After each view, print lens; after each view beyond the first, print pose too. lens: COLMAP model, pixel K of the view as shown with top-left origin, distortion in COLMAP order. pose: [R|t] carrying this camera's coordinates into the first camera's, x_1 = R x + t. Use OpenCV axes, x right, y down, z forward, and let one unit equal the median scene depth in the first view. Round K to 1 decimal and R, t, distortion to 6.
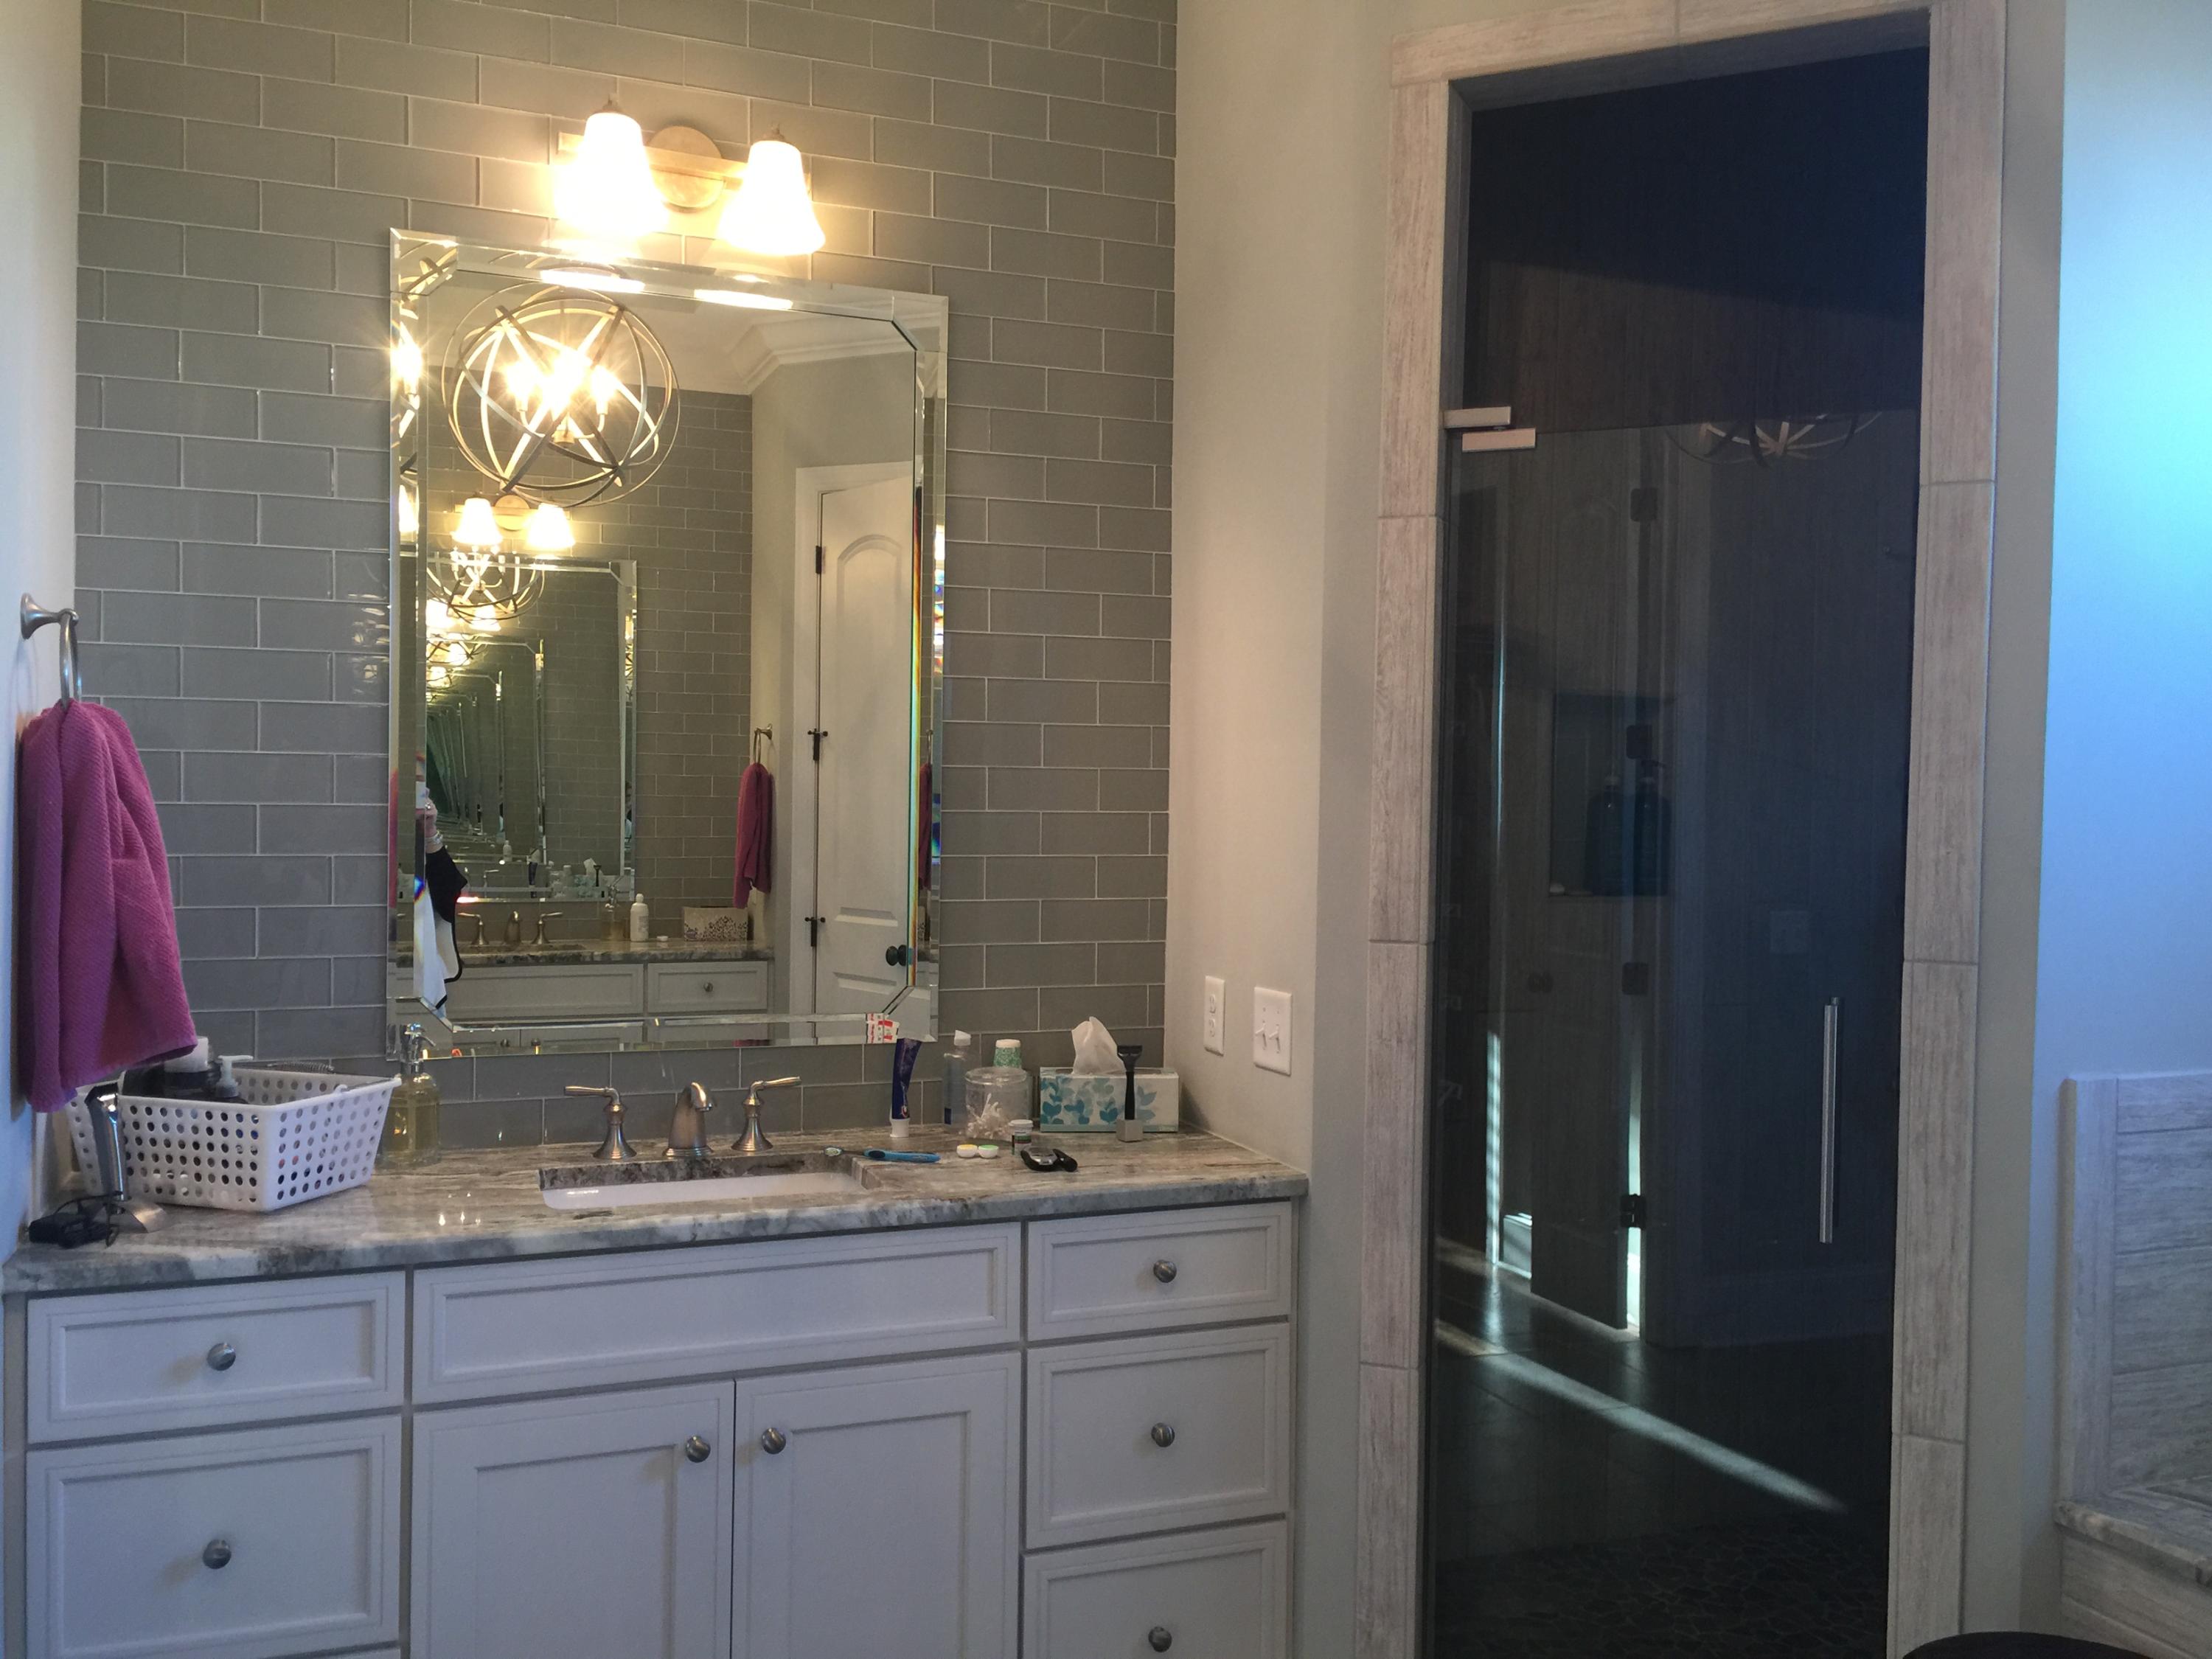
lens RADIAL K [[1894.6, 0, 1097.6], [0, 1894.6, 828.9], [0, 0, 1]] dist [0.031126, -0.045101]
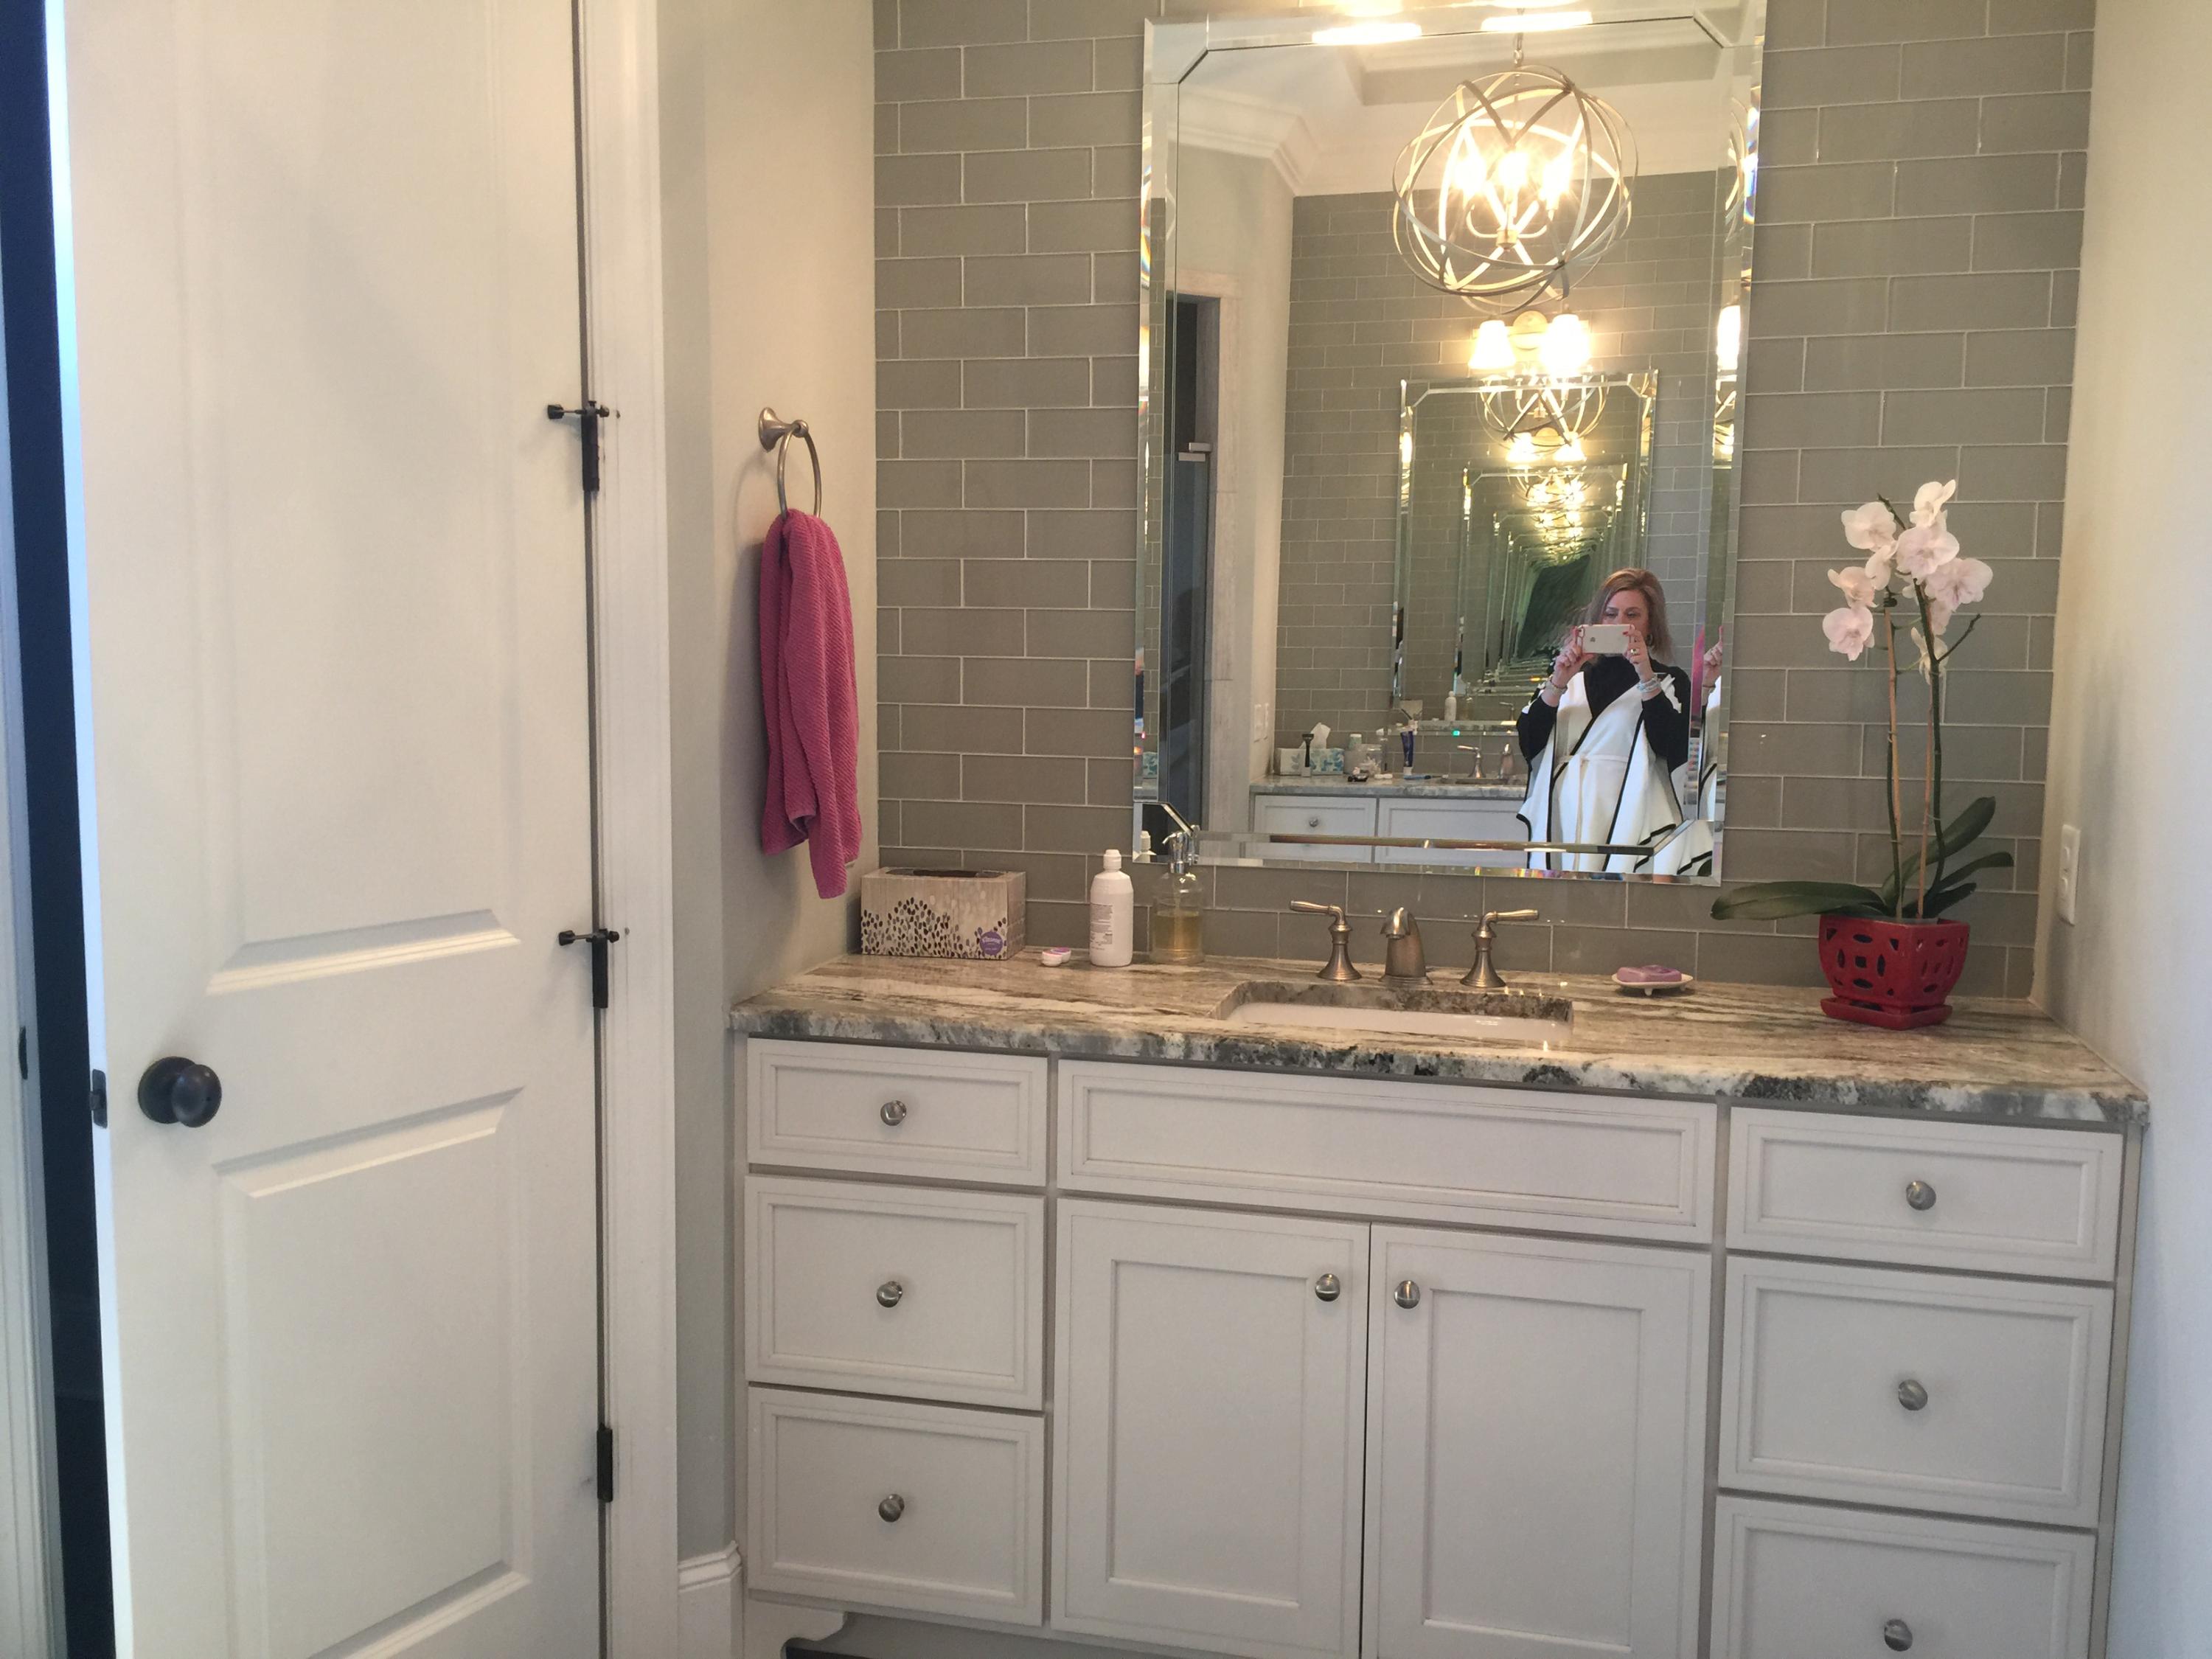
lens RADIAL K [[1894.6, 0, 1106.6], [0, 1894.6, 832.8], [0, 0, 1]] dist [0.031126, -0.045101]
pose [[0.813015, 0.058868, -0.579259, 0.207376], [-0.013471, 0.996511, 0.082366, 0.024291], [0.582086, -0.059162, 0.810972, 0.172017]]
